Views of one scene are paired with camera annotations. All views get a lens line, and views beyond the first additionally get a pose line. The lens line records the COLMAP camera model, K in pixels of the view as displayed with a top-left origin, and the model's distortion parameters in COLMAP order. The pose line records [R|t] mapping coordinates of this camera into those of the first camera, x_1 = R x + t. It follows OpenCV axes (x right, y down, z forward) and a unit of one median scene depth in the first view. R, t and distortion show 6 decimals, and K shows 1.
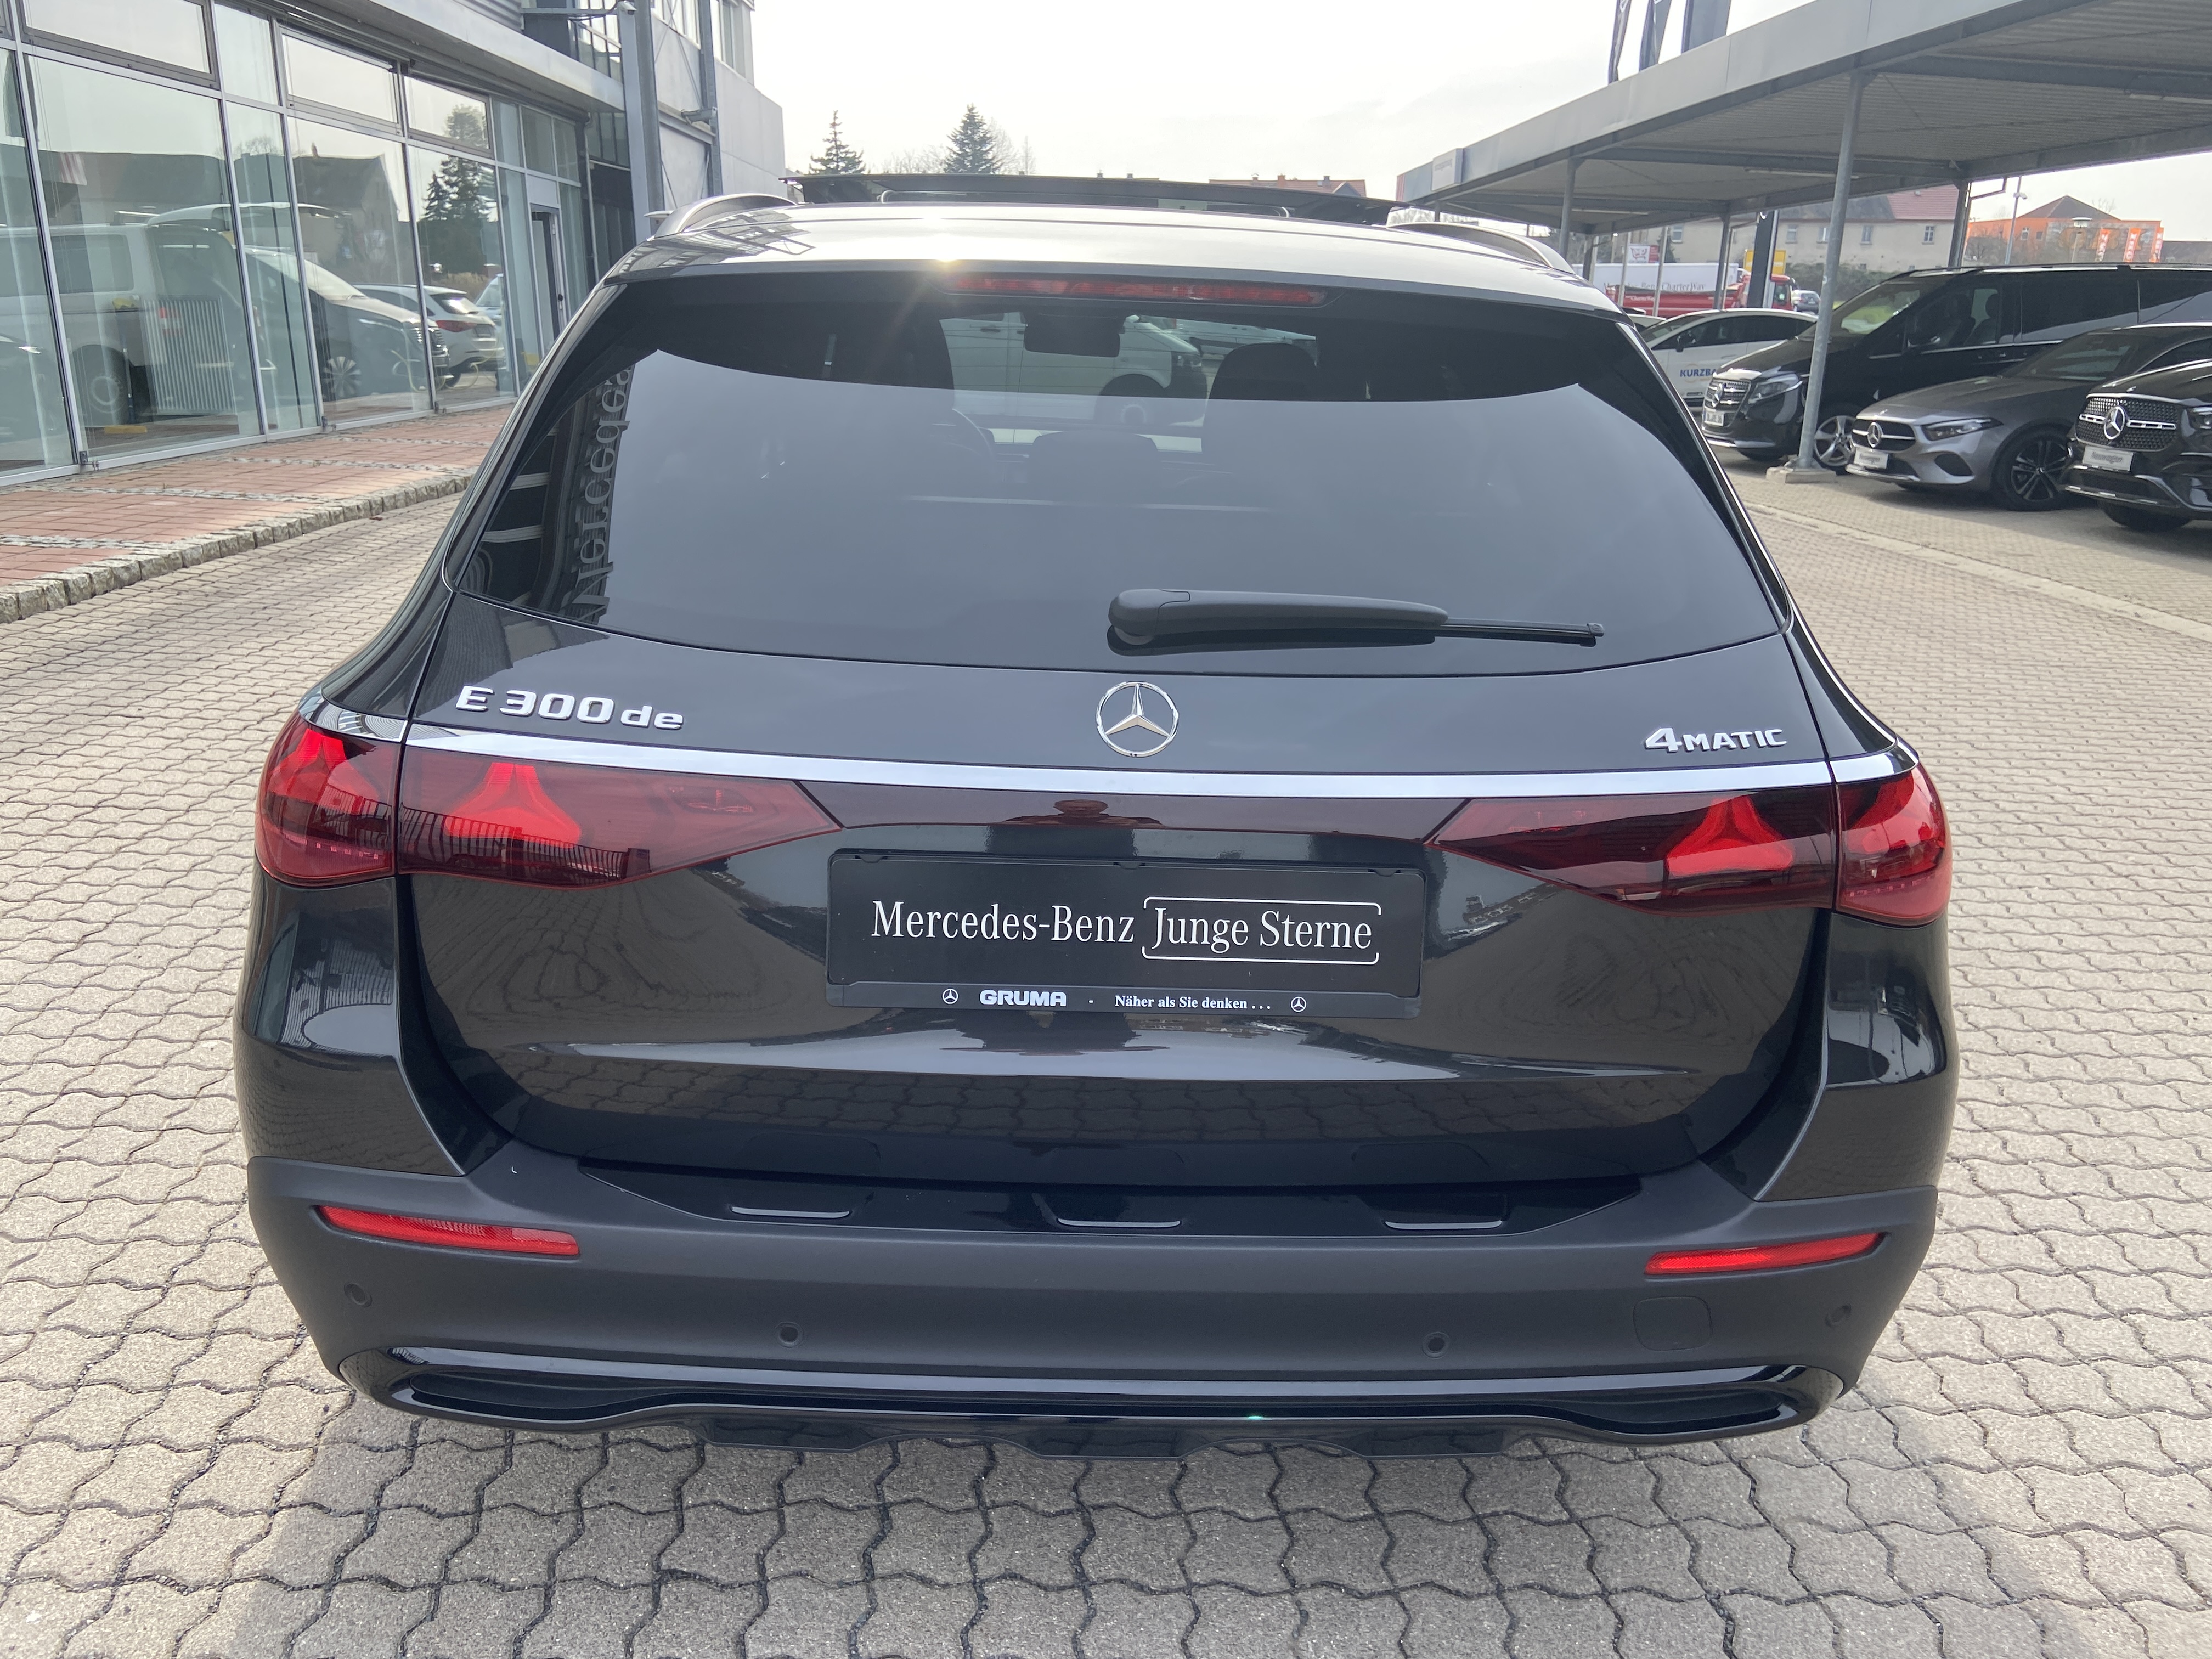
lens RADIAL K [[1673.0, 0, 1106.0], [0, 1673.0, 829.5], [0, 0, 1]] dist [0.117796, -0.150953]
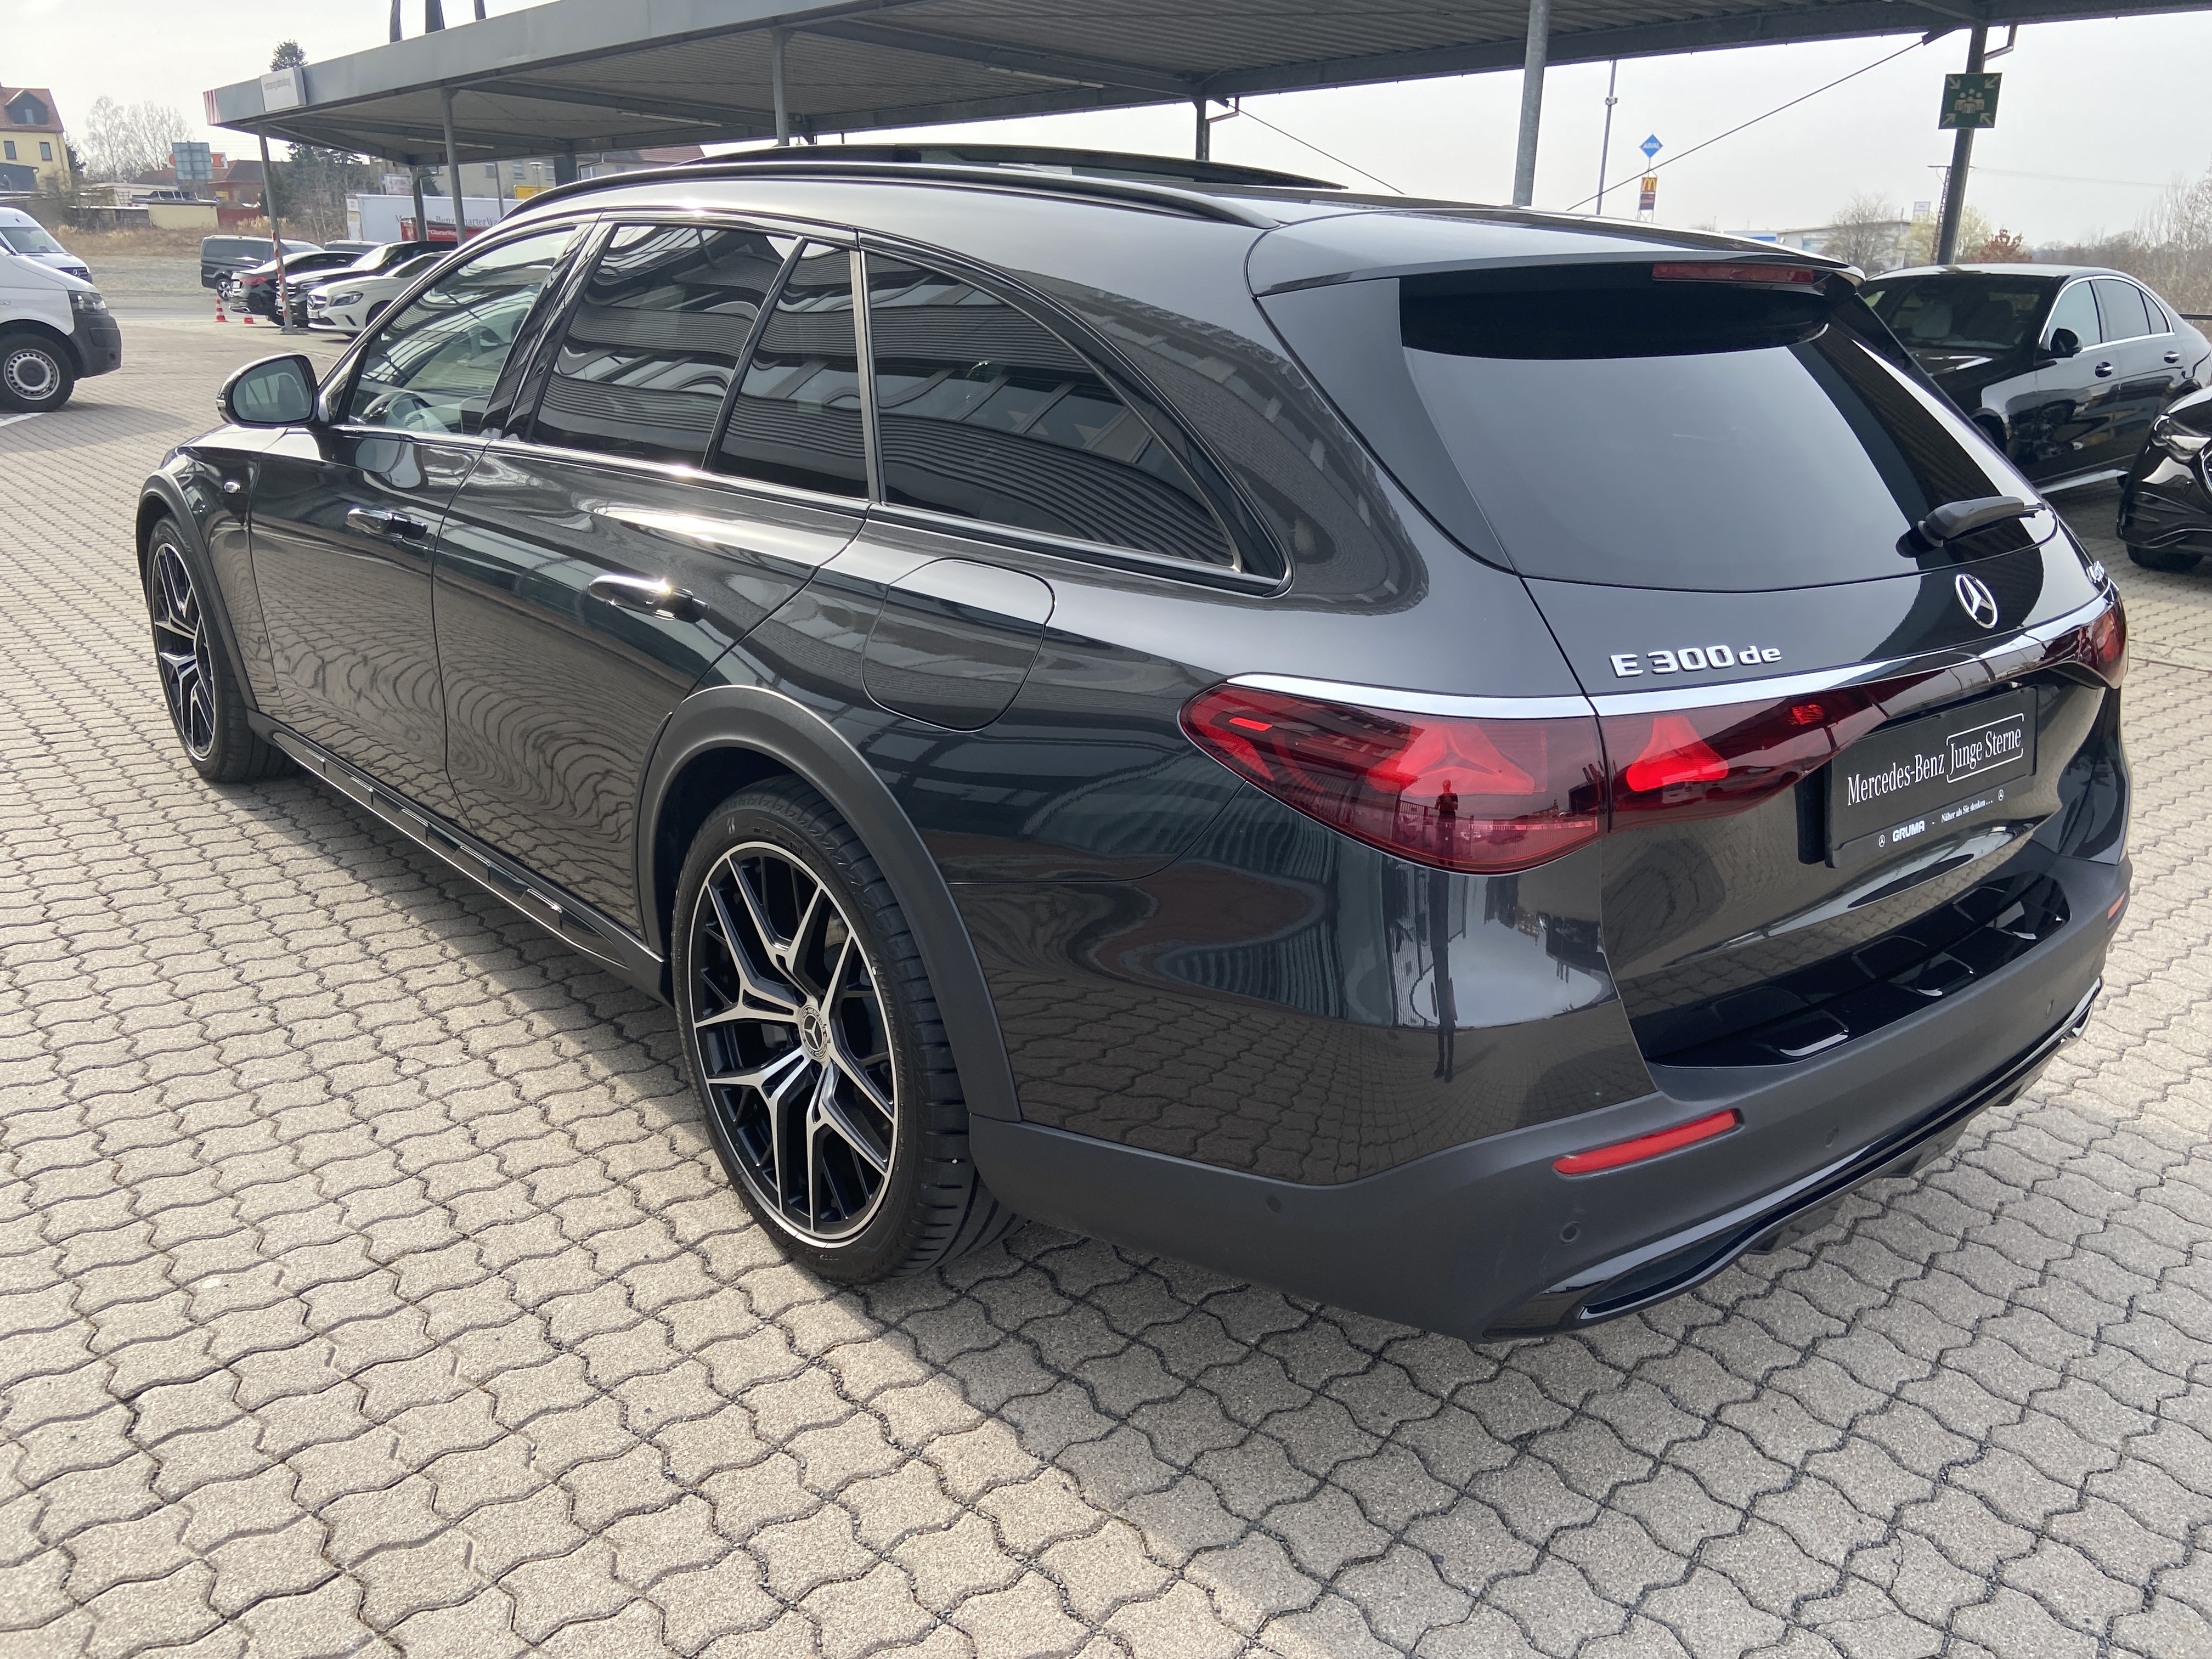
lens RADIAL K [[1673.0, 0, 1106.0], [0, 1673.0, 829.5], [0, 0, 1]] dist [0.117796, -0.150953]
pose [[0.769487, -0.204815, 0.604930, -1.317848], [0.183348, 0.978155, 0.097958, -0.142241], [-0.611779, 0.035535, 0.790230, 0.340573]]
